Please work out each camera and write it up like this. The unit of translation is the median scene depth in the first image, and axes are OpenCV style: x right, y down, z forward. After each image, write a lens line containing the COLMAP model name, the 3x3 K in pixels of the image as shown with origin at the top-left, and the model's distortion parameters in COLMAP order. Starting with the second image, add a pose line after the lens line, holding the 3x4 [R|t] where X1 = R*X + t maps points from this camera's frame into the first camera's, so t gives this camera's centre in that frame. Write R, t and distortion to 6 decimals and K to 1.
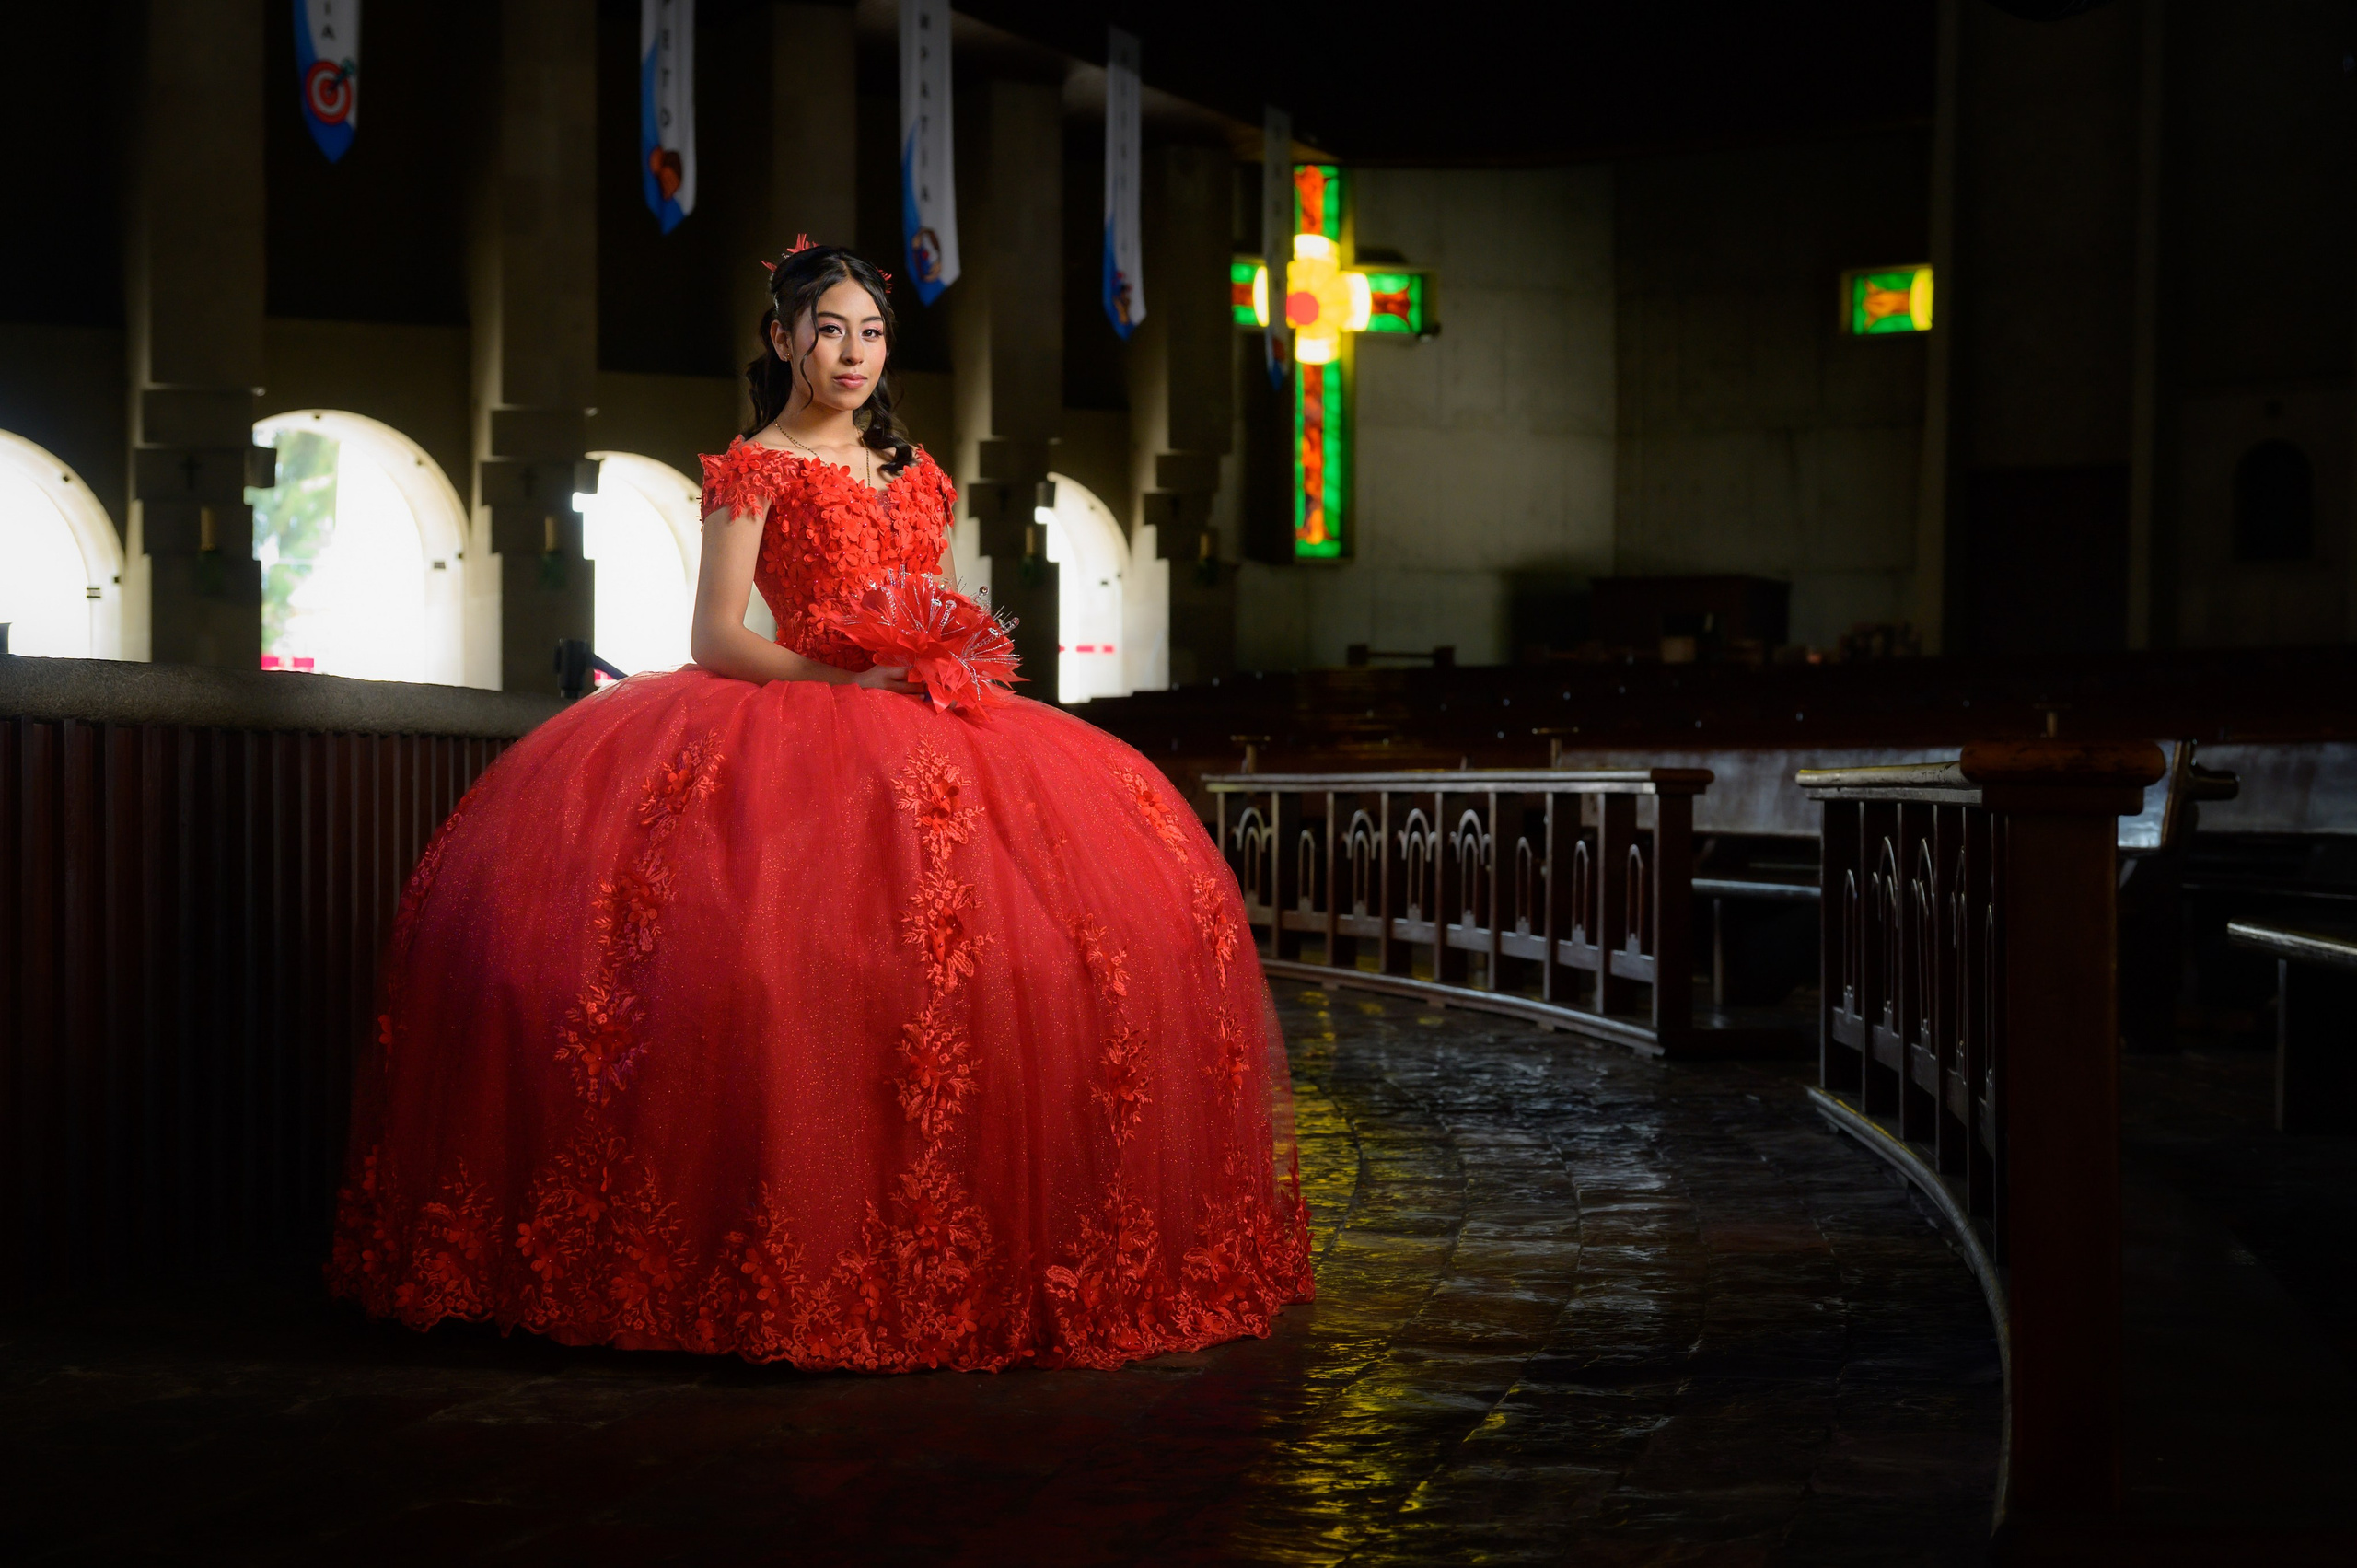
lens RADIAL K [[3754.6, 0, 1182.5], [0, 3754.6, 815.3], [0, 0, 1]] dist [-0.038563, 0.067104]
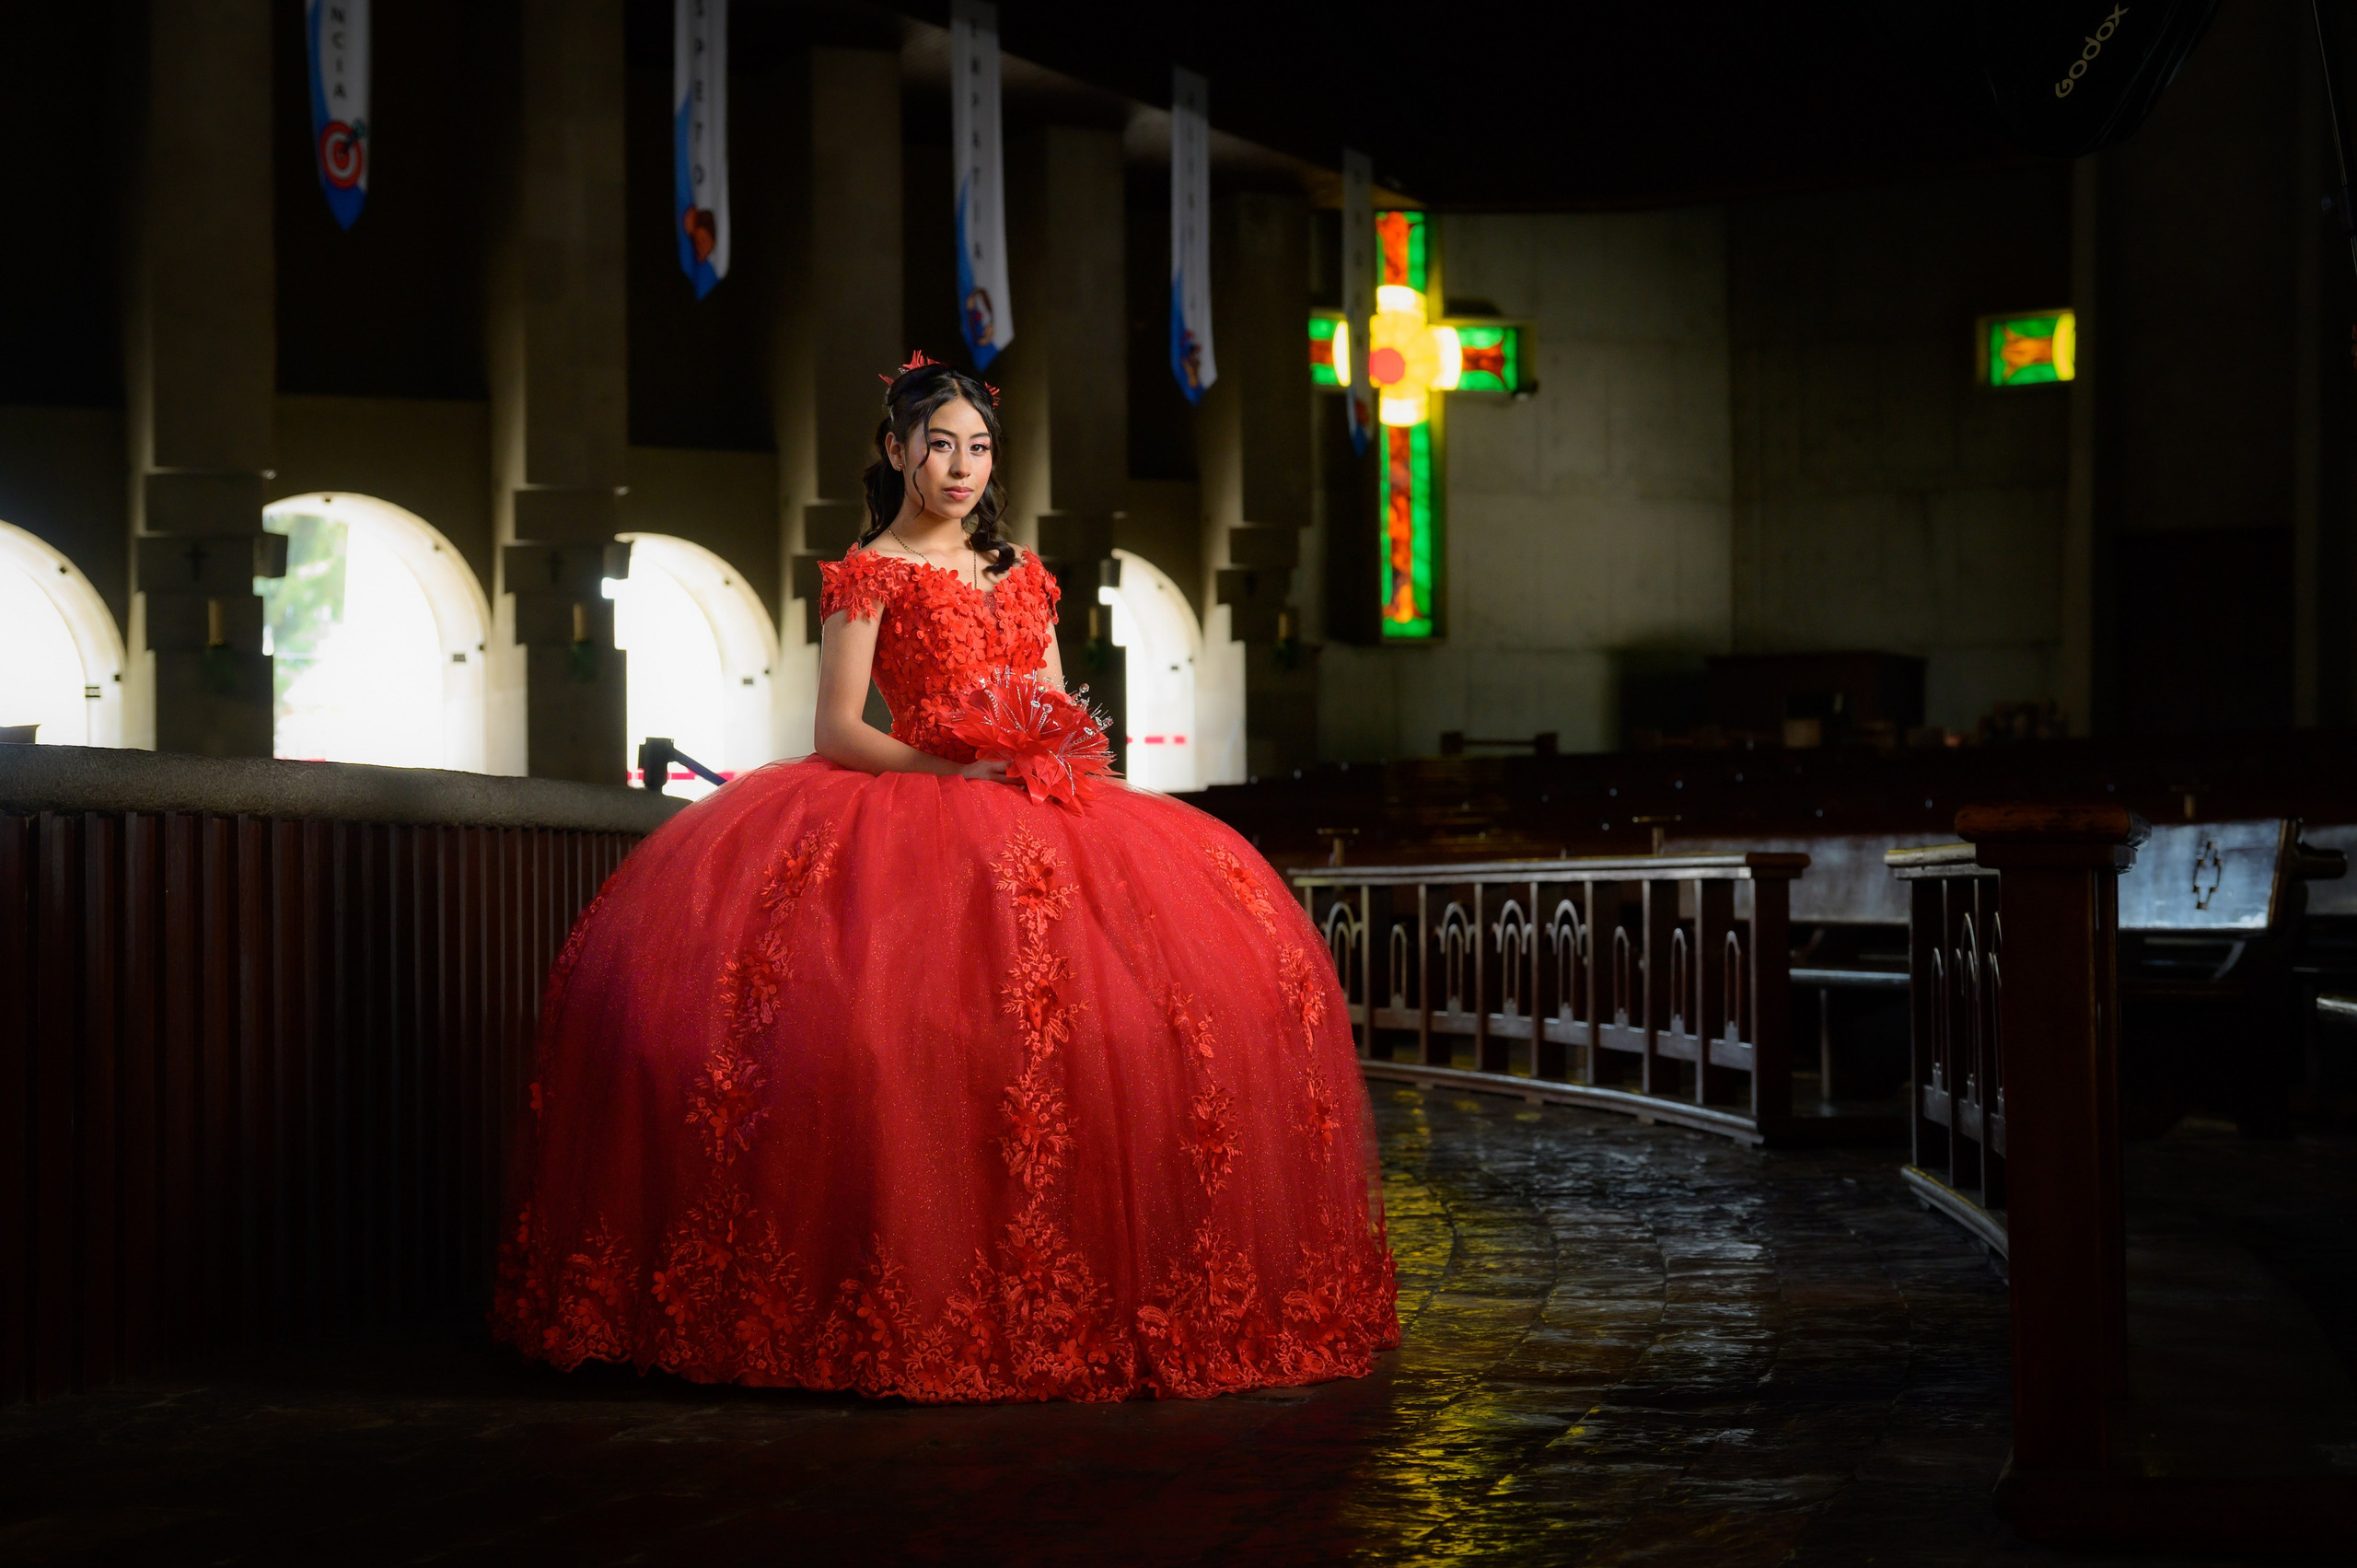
lens RADIAL K [[4323.7, 0, 1140.5], [0, 4323.7, 775.5], [0, 0, 1]] dist [0.046144, -0.102037]
pose [[0.999587, -0.011812, -0.026186, -0.003755], [0.010860, 0.999286, -0.036181, 0.005399], [0.026595, 0.035881, 0.999002, -0.119055]]
